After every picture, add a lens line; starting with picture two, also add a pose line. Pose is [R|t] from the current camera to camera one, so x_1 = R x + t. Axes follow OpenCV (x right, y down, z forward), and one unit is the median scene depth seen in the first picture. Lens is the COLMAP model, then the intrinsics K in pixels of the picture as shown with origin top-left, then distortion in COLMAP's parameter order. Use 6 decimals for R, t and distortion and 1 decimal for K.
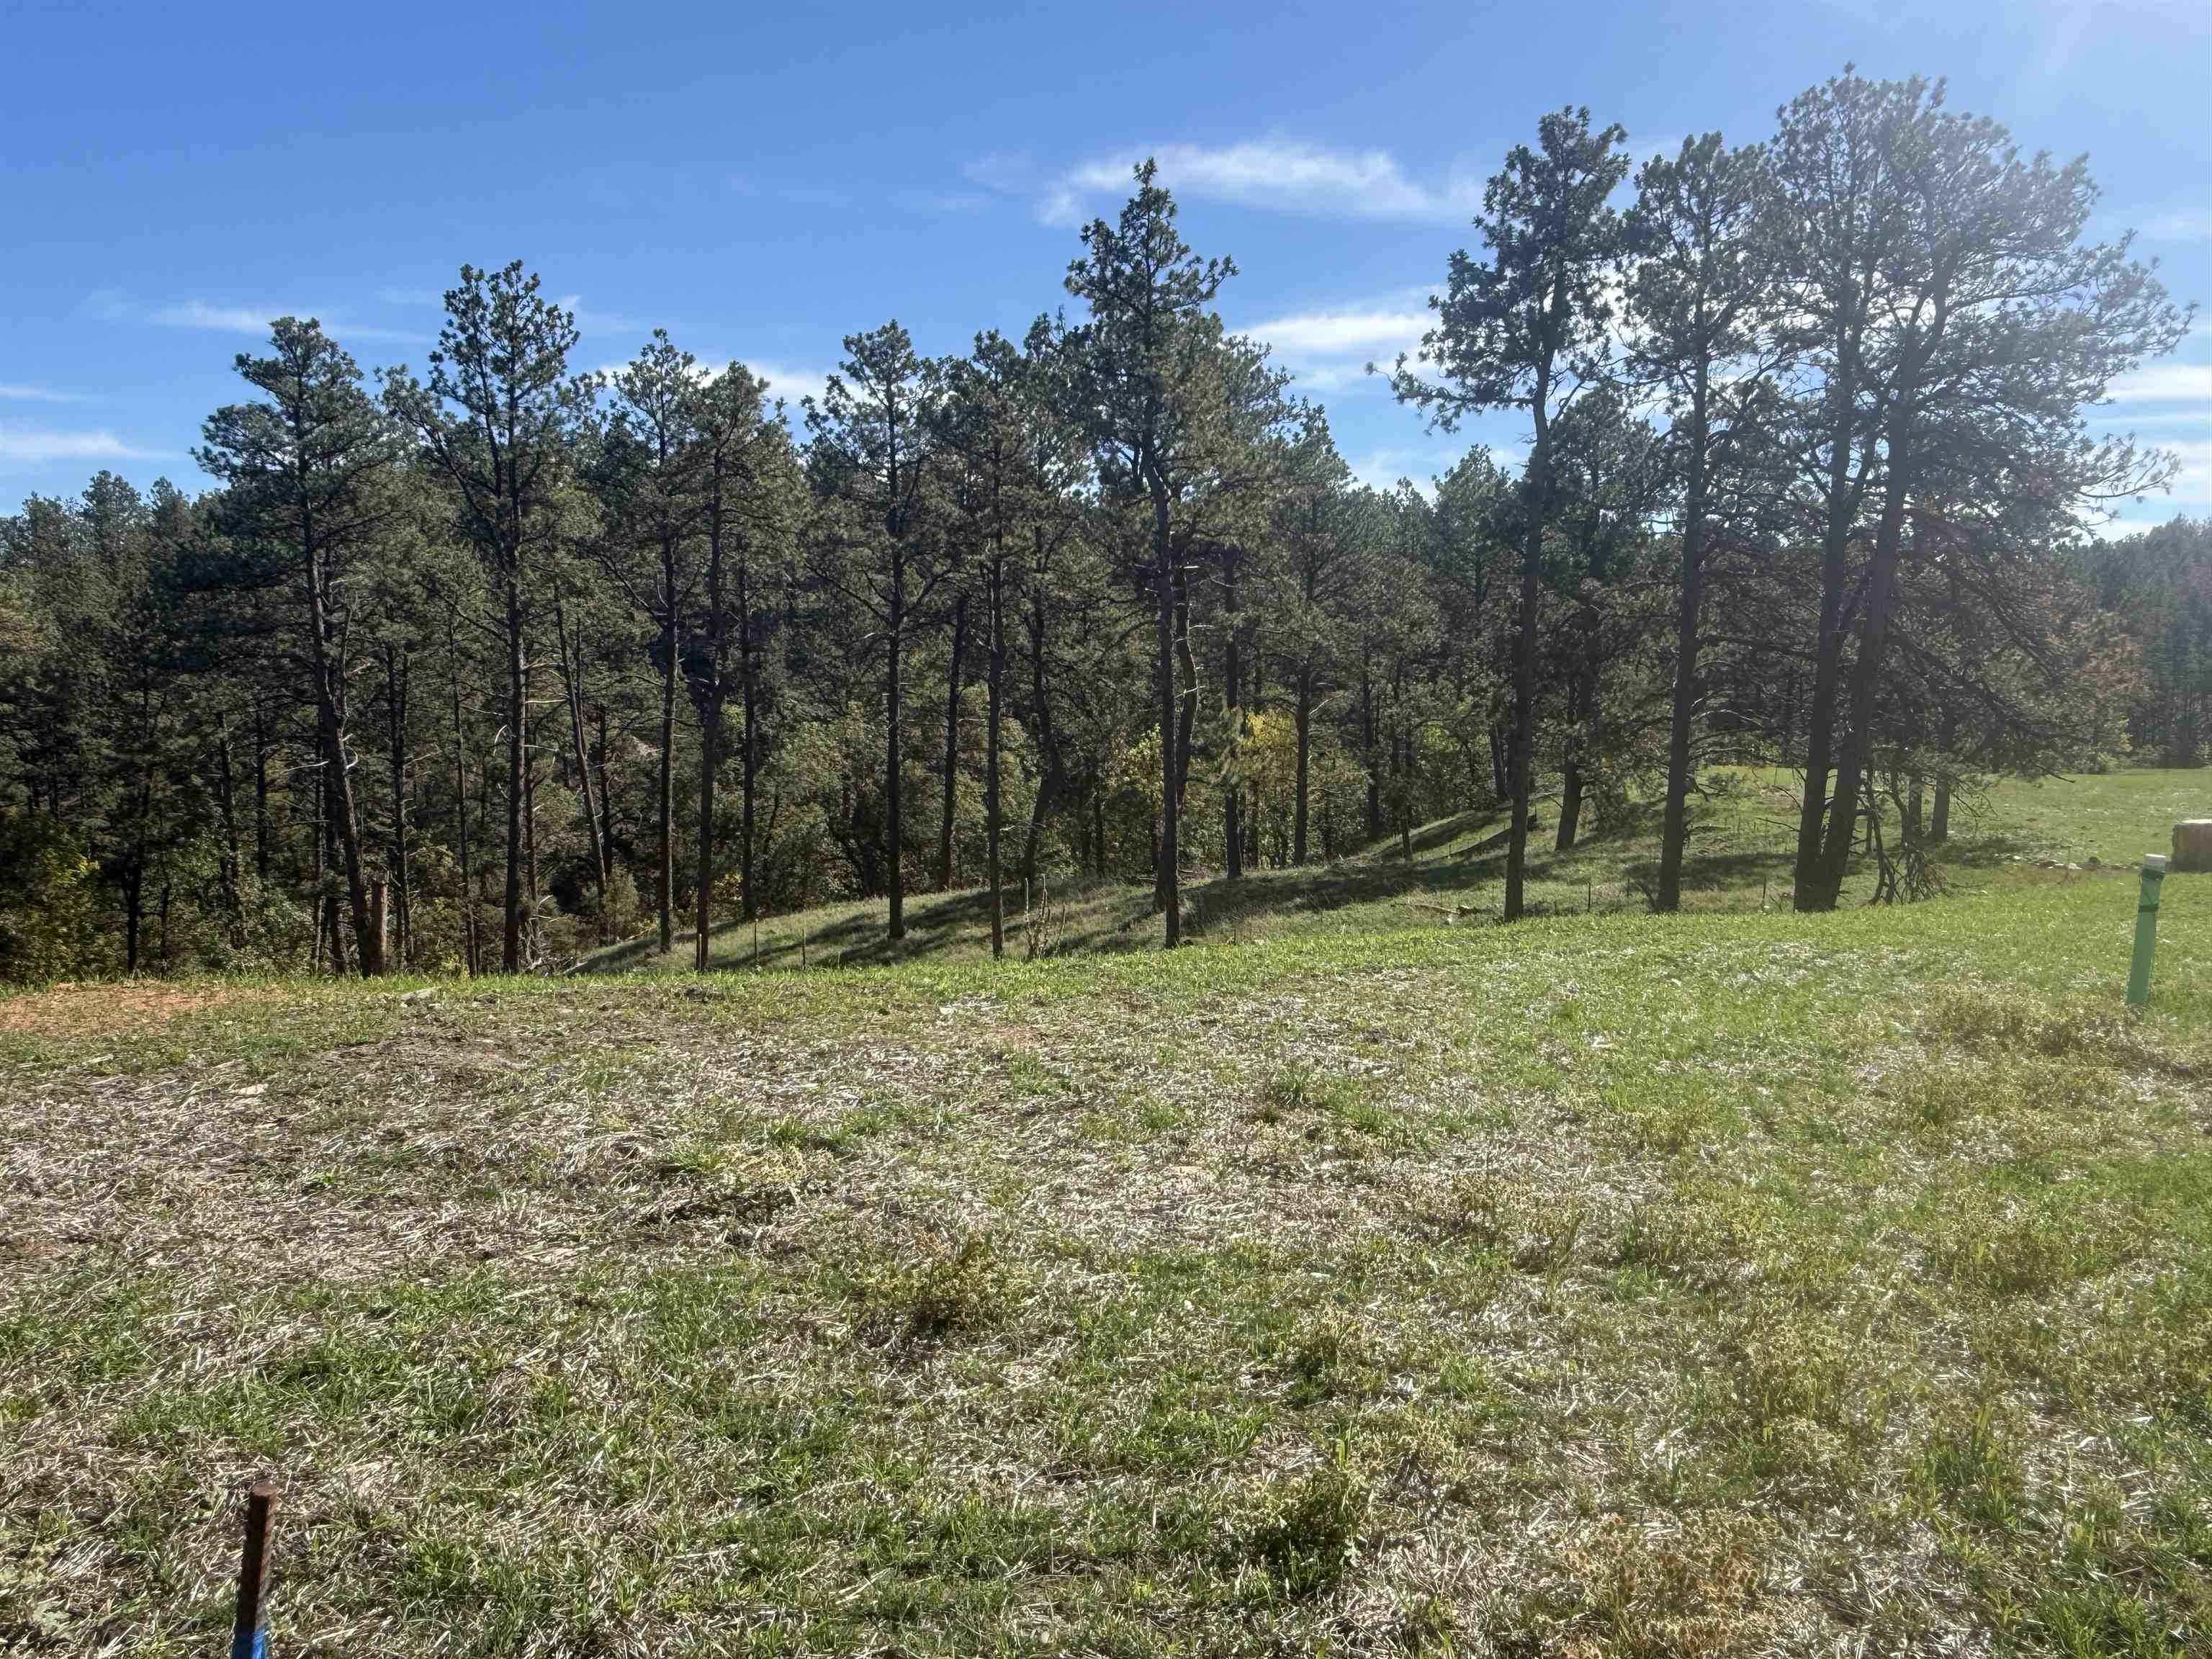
lens RADIAL K [[1516.5, 0, 1113.5], [0, 1516.5, 833.8], [0, 0, 1]] dist [0.003752, 0.001655]
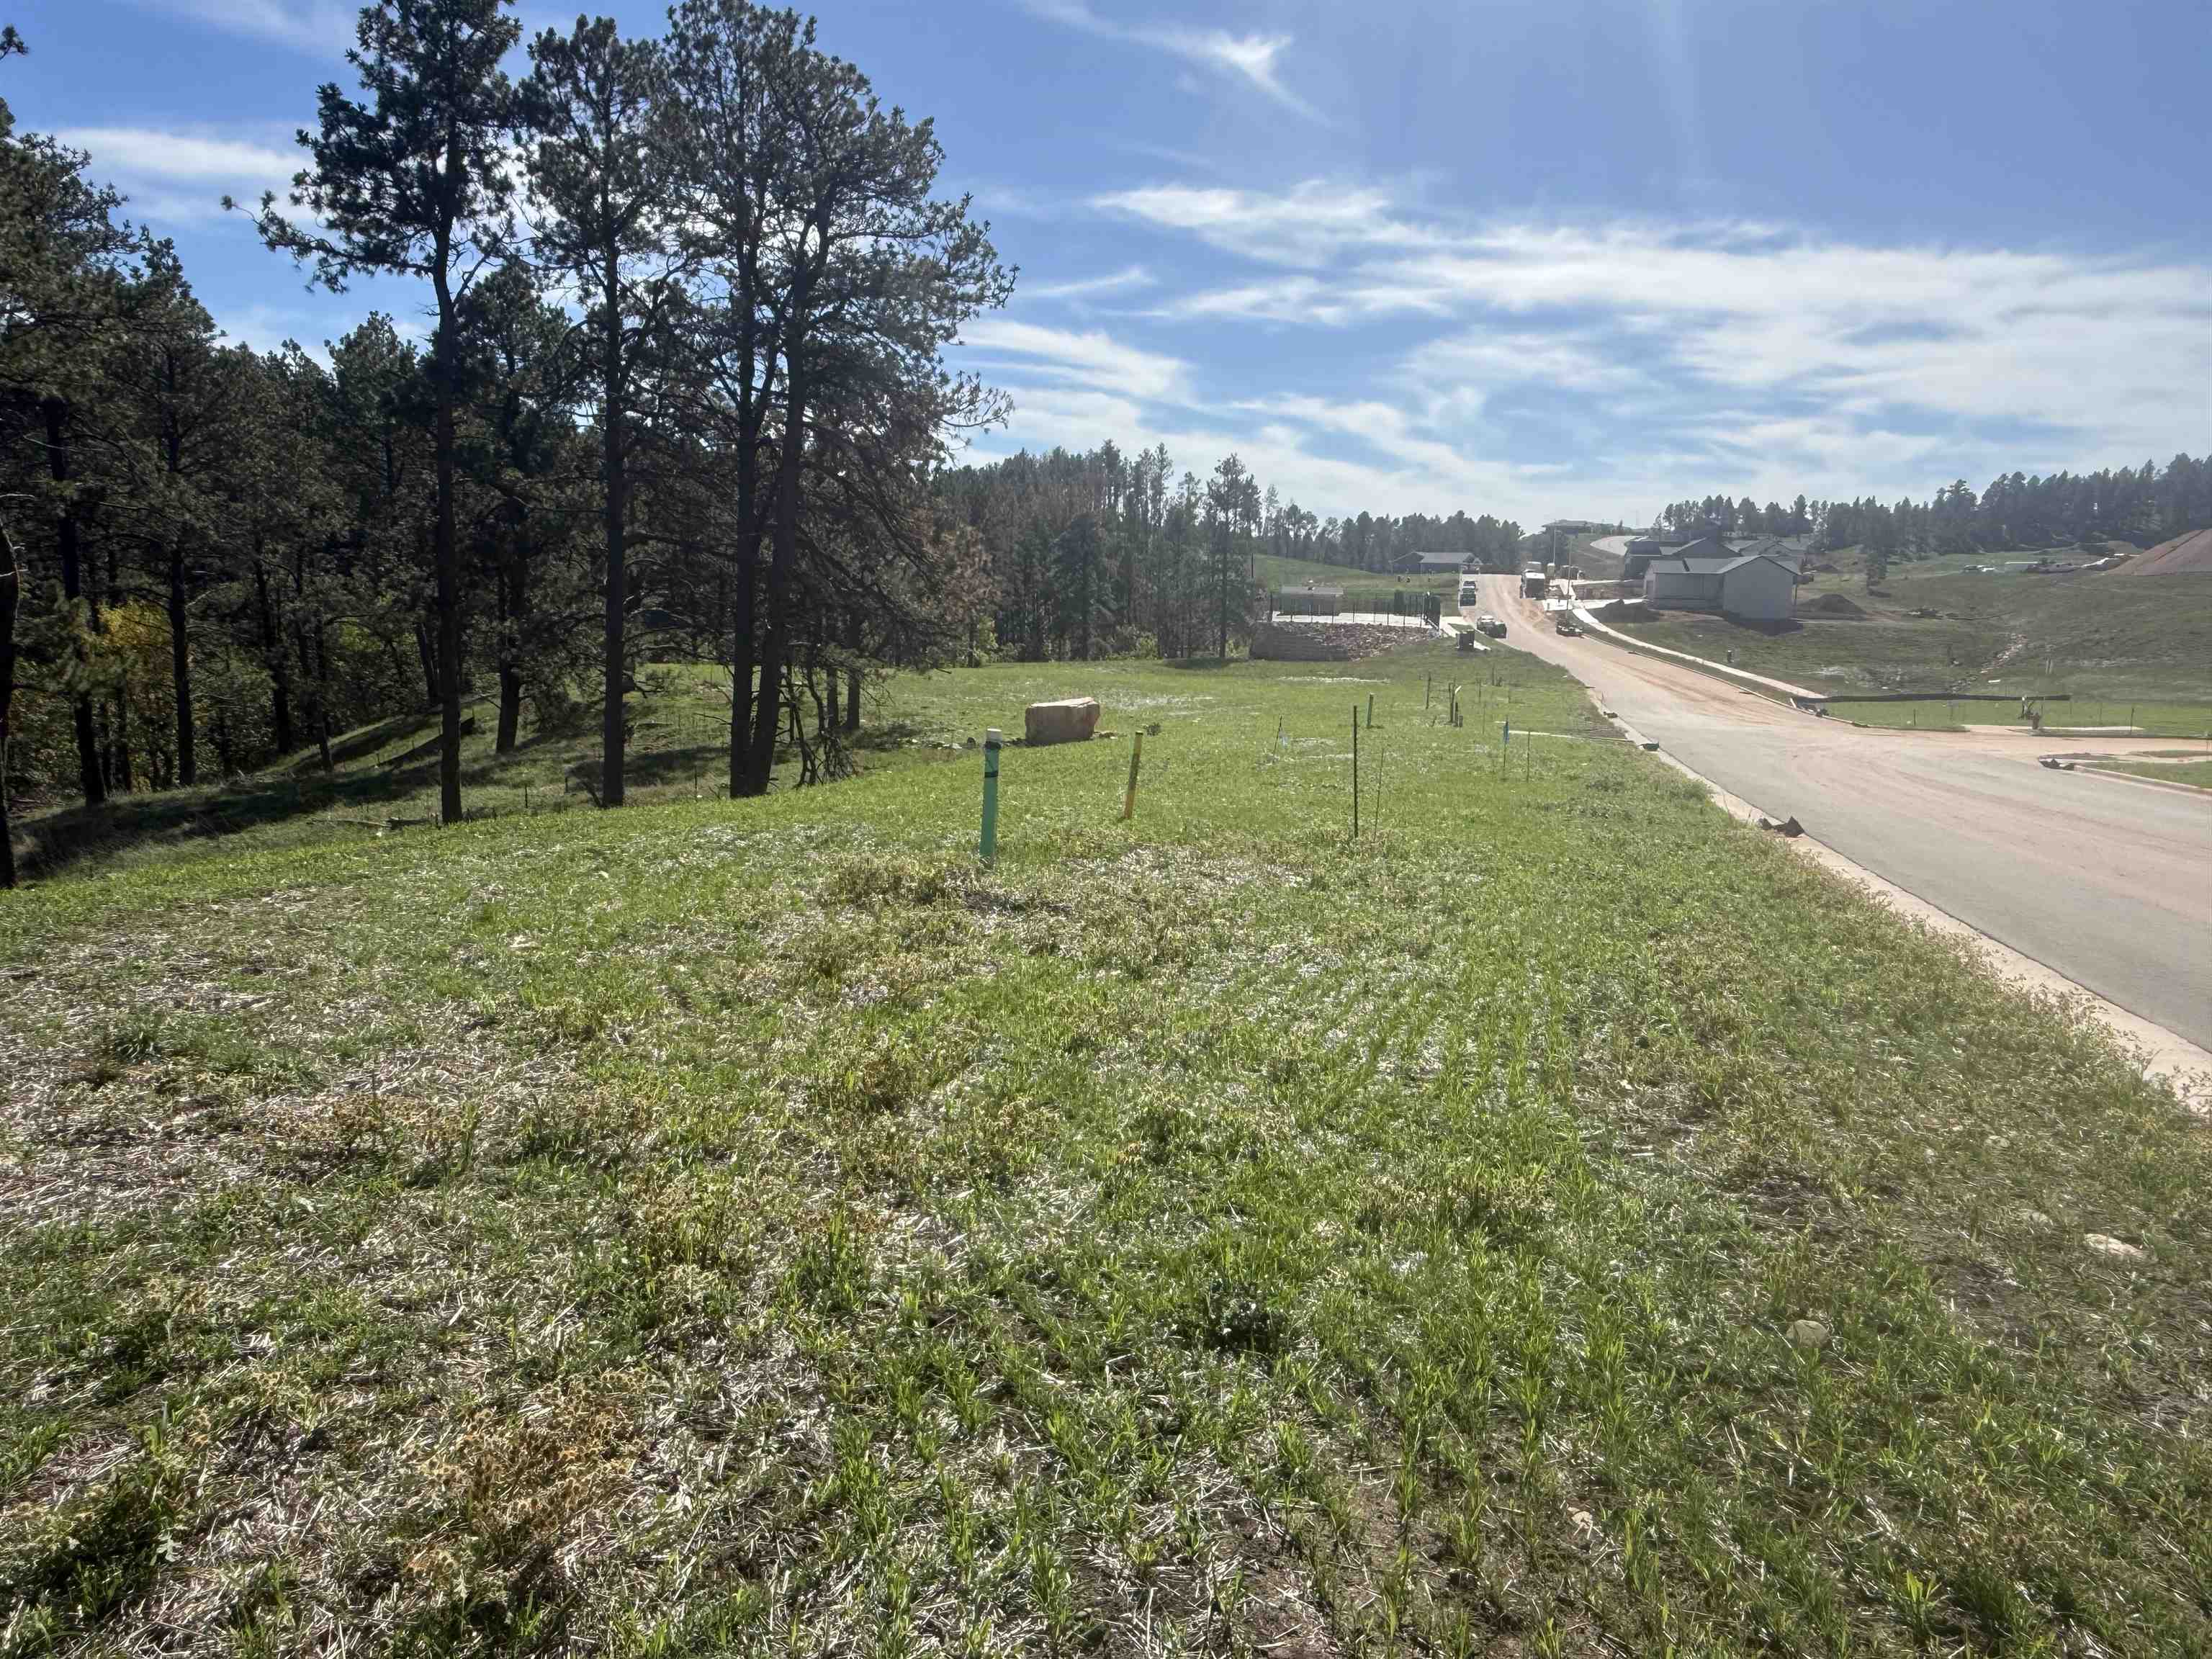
lens RADIAL K [[1516.5, 0, 1113.5], [0, 1516.5, 833.8], [0, 0, 1]] dist [0.003752, 0.001655]
pose [[0.792207, -0.079664, 0.605030, 0.017852], [0.041419, 0.996176, 0.076934, 0.004227], [-0.608845, -0.035888, 0.792477, -0.001158]]
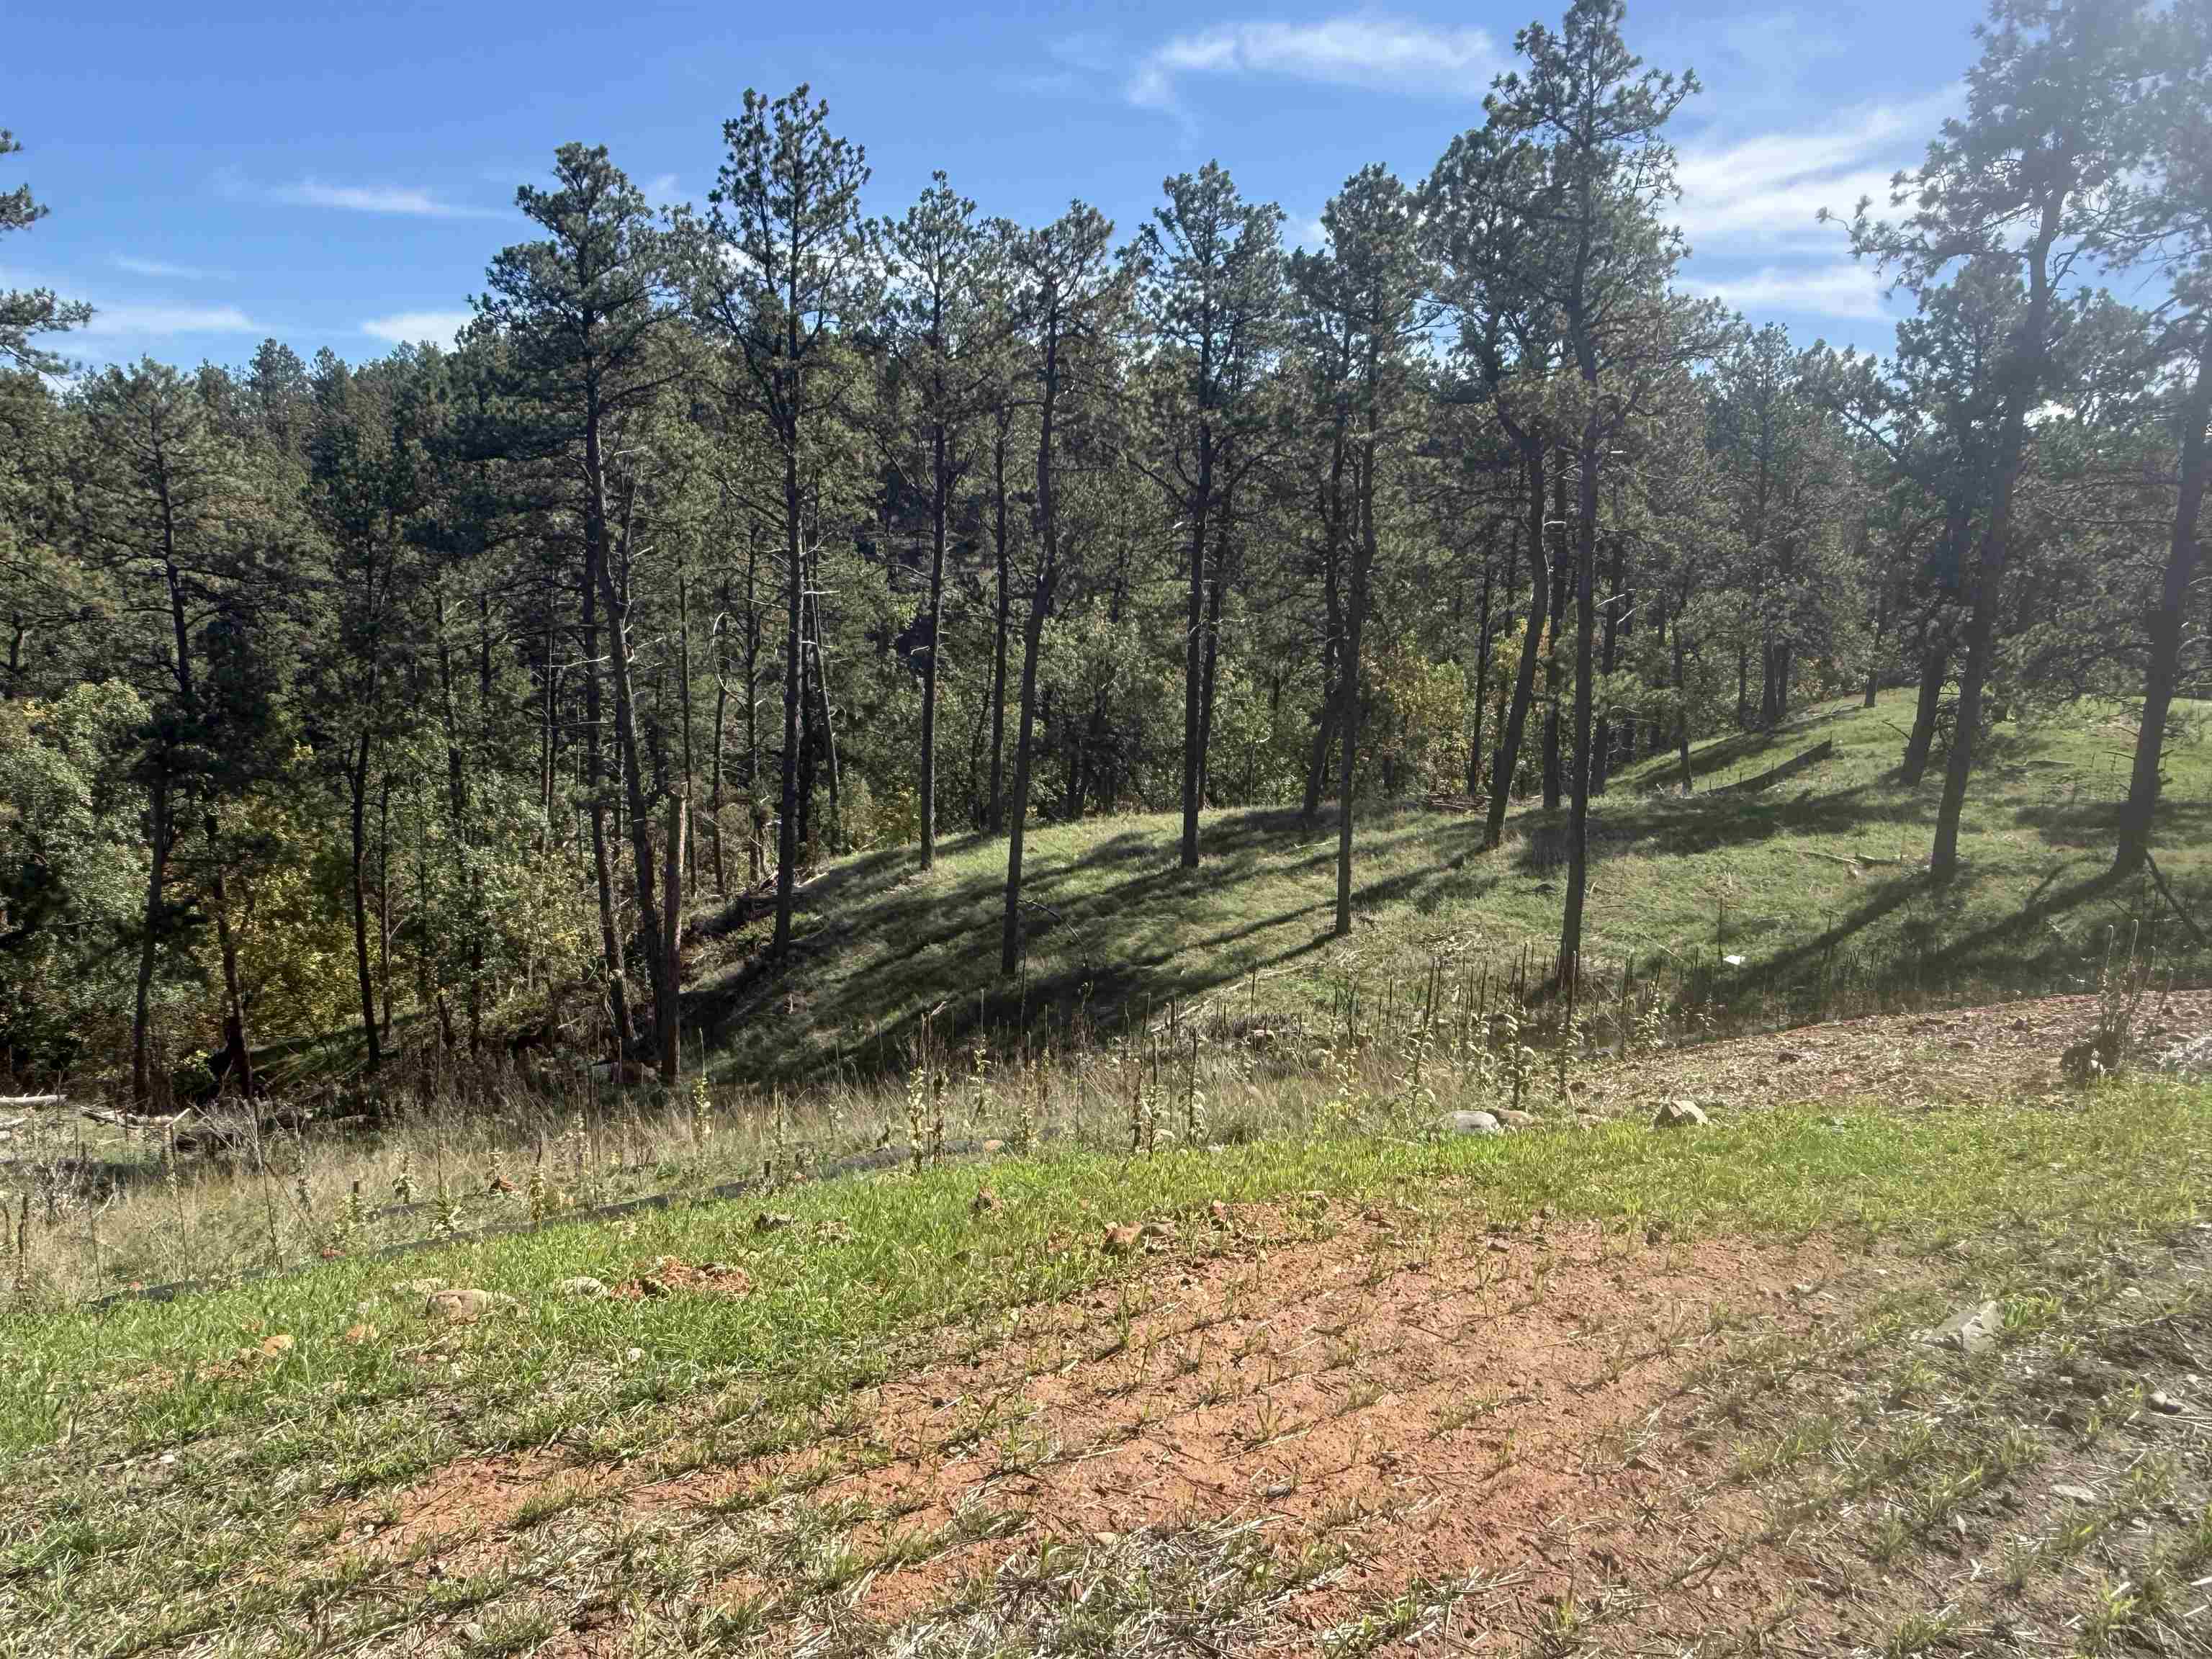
lens RADIAL K [[1516.5, 0, 1113.5], [0, 1516.5, 833.8], [0, 0, 1]] dist [0.003752, 0.001655]
pose [[0.997346, 0.033963, -0.064405, -0.163334], [-0.029403, 0.997080, 0.070469, -0.015294], [0.066610, -0.068389, 0.995433, 0.125315]]
